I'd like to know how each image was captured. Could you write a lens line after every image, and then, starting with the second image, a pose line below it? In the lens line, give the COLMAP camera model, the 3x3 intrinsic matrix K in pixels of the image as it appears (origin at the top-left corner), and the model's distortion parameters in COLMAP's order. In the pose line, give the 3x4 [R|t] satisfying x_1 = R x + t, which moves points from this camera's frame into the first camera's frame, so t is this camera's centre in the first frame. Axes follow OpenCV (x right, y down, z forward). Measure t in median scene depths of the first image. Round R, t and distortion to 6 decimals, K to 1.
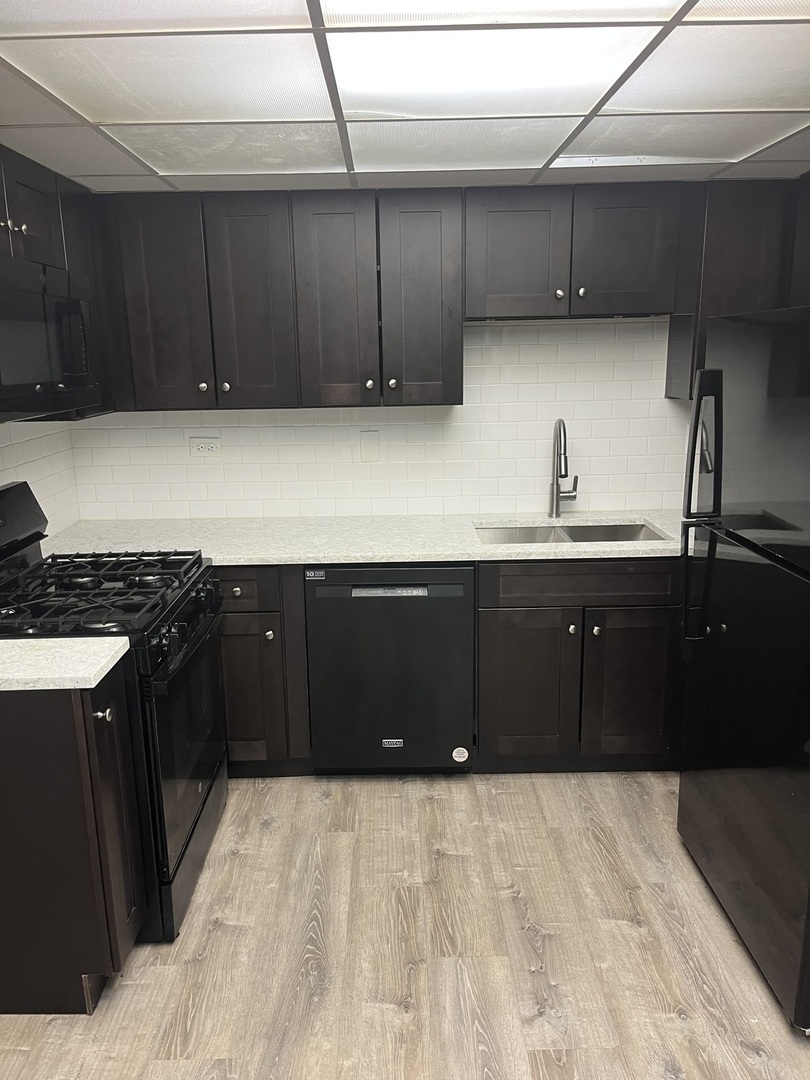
lens RADIAL K [[816.2, 0, 397.4], [0, 816.2, 543.1], [0, 0, 1]] dist [0.074515, -0.104272]
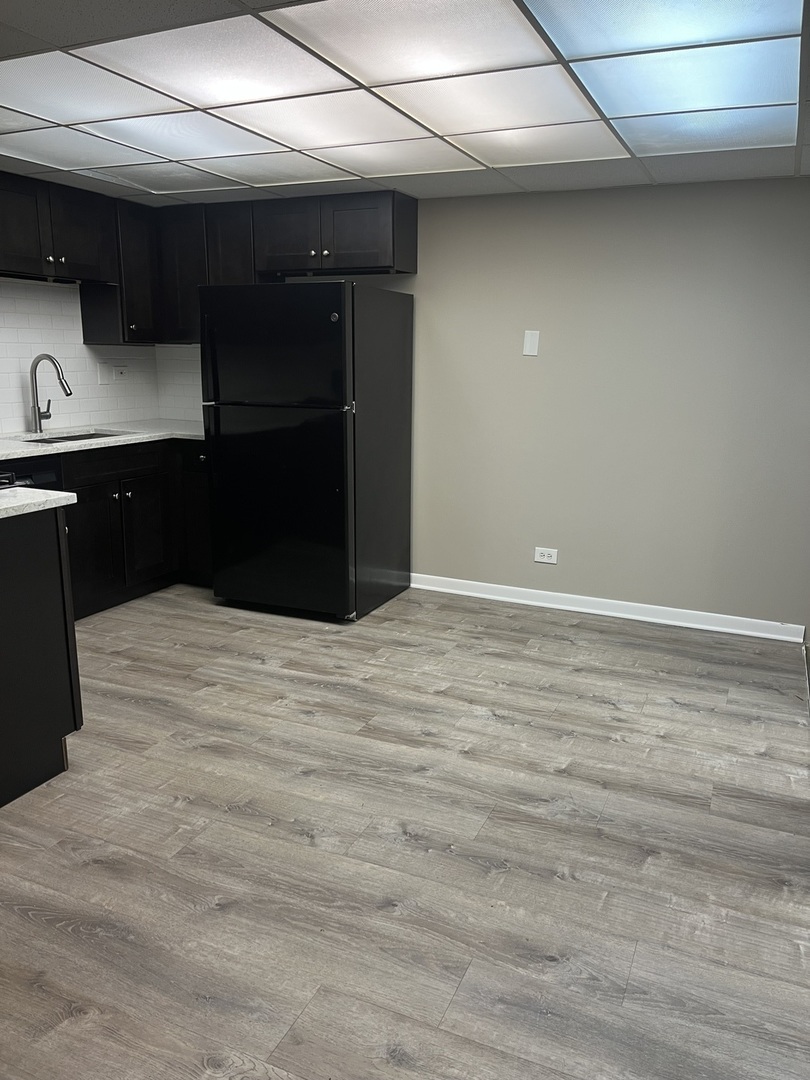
lens RADIAL K [[816.2, 0, 397.4], [0, 816.2, 543.1], [0, 0, 1]] dist [0.074515, -0.104272]
pose [[0.417438, -0.178586, 0.890984, -1.035991], [0.191583, 0.975755, 0.105818, 0.147522], [-0.888280, 0.126525, 0.441532, -0.079288]]
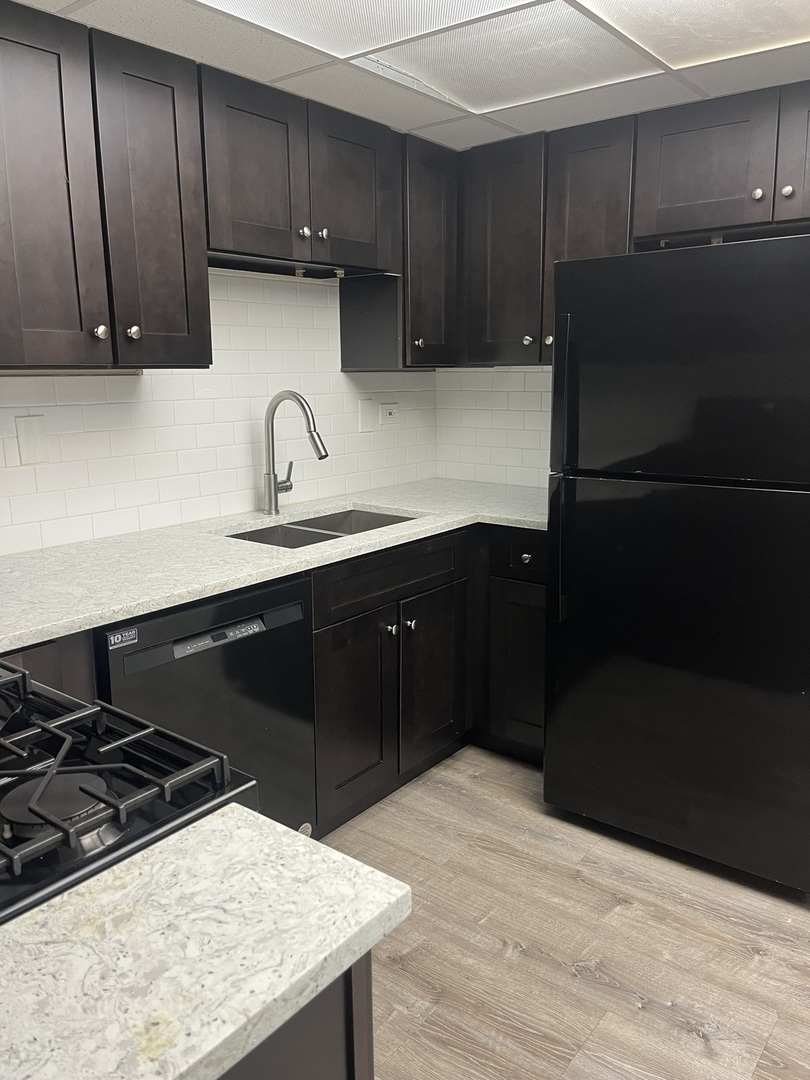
lens RADIAL K [[816.2, 0, 397.4], [0, 816.2, 543.1], [0, 0, 1]] dist [0.074515, -0.104272]
pose [[0.623121, -0.148110, 0.767973, -0.492532], [0.178518, 0.982920, 0.044718, -0.024209], [-0.761480, 0.109233, 0.638919, 0.521906]]
